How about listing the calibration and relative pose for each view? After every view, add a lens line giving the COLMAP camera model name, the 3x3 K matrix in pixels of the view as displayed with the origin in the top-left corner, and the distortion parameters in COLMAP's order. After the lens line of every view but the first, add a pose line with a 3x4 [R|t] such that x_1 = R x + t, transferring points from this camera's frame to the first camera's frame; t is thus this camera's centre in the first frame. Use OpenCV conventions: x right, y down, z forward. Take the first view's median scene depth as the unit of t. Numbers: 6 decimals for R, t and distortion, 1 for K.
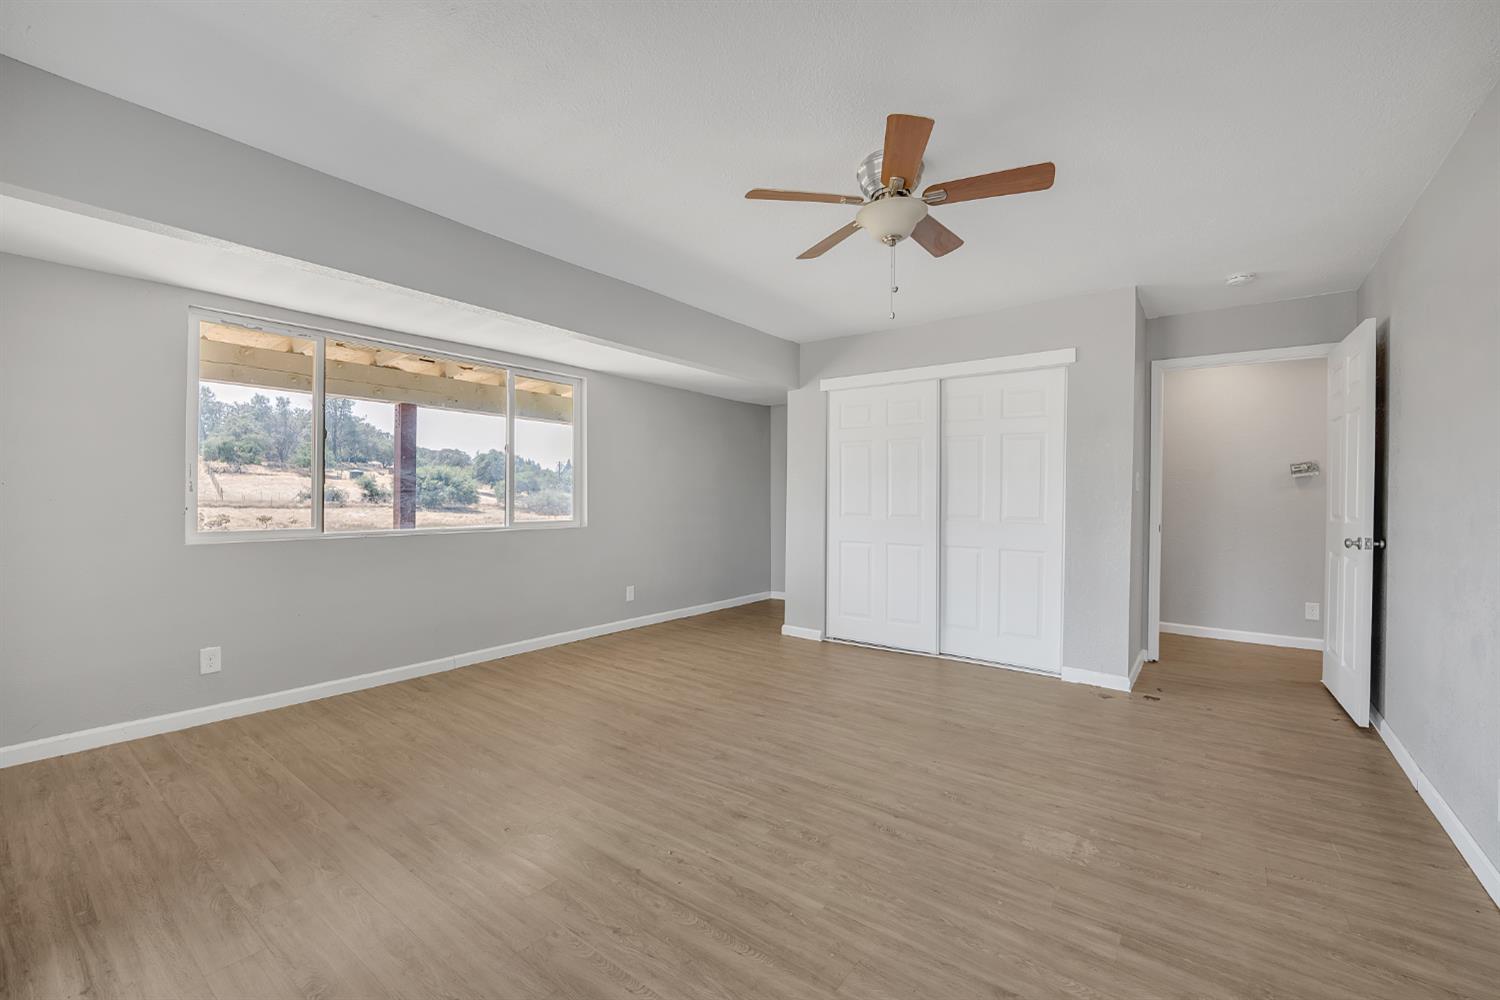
lens RADIAL K [[617.1, 0, 742.2], [0, 617.1, 499.1], [0, 0, 1]] dist [-0.005024, -0.000157]
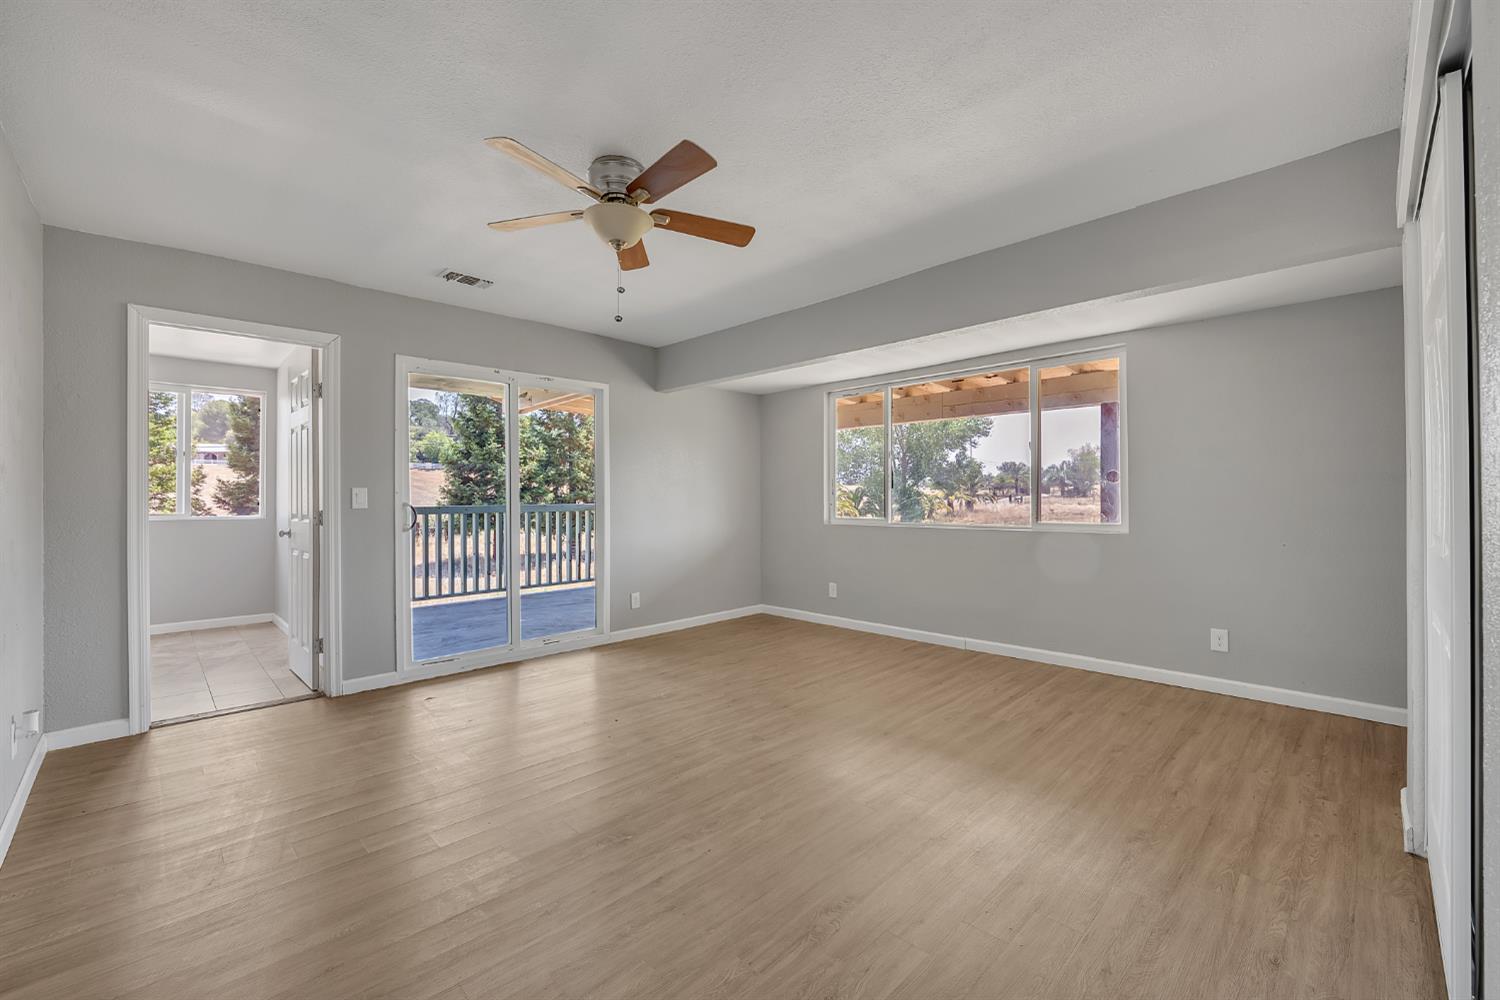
lens RADIAL K [[617.1, 0, 753.3], [0, 617.1, 492.1], [0, 0, 1]] dist [-0.005024, -0.000157]
pose [[-0.136685, -0.012875, -0.990531, 0.701934], [0.001342, 0.999912, -0.013182, 0.004572], [0.990614, -0.003131, -0.136656, 0.779245]]
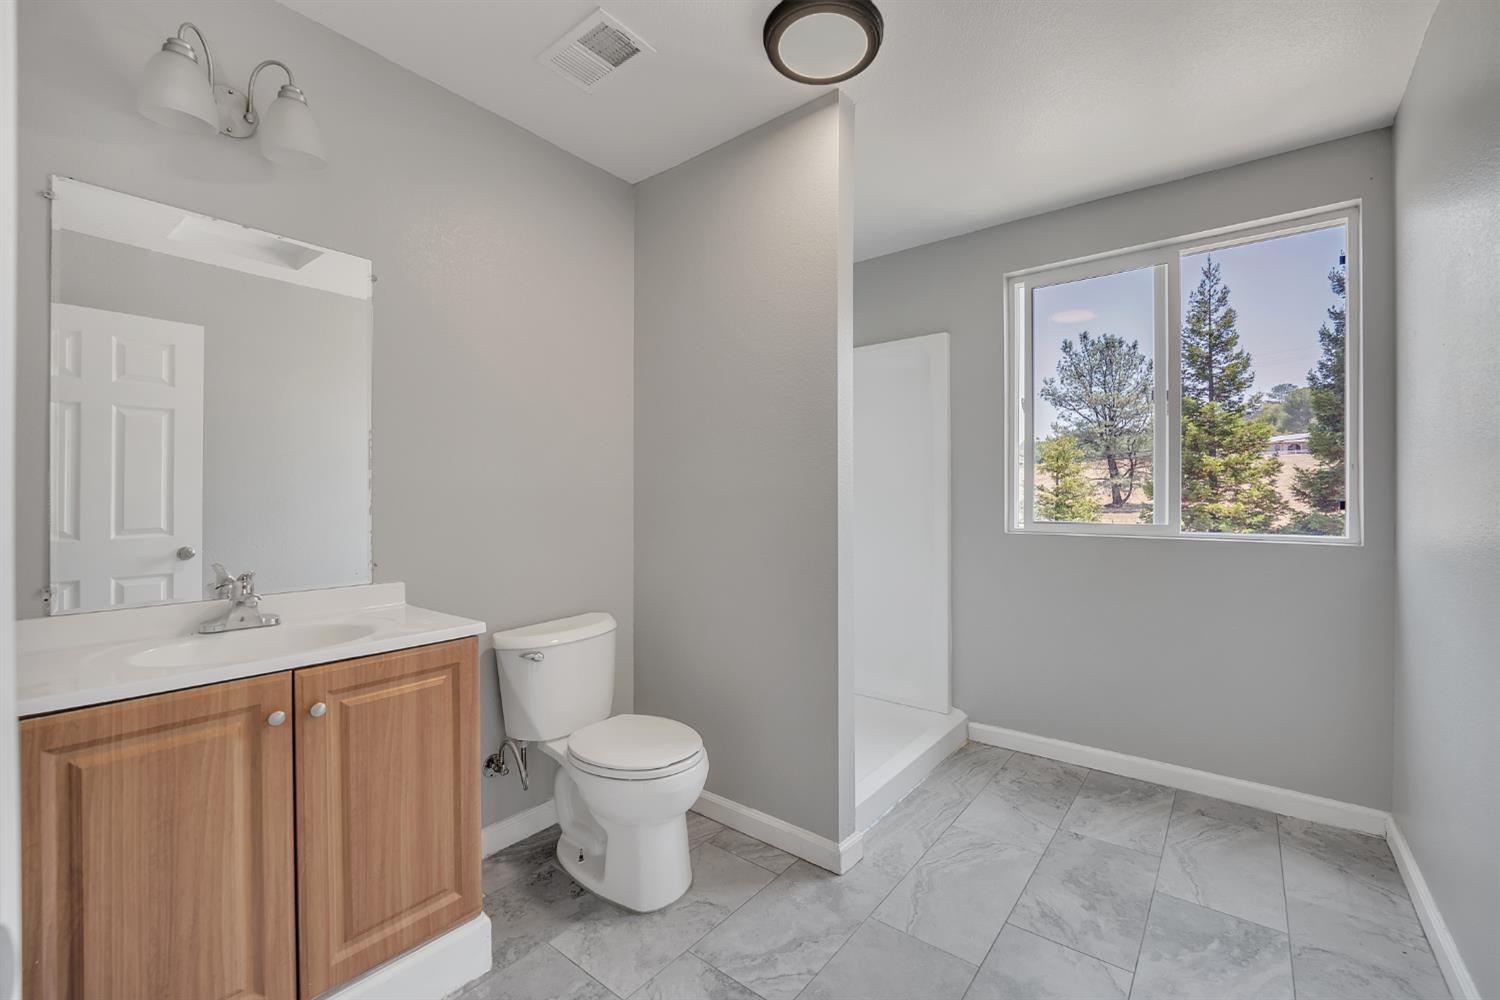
lens RADIAL K [[617.1, 0, 759.4], [0, 617.1, 492.6], [0, 0, 1]] dist [-0.005024, -0.000157]
pose [[-0.999974, -0.000047, 0.007152, 0.648566], [-0.000040, 1.000000, 0.000887, 0.004011], [-0.007152, 0.000886, -0.999974, 0.723009]]
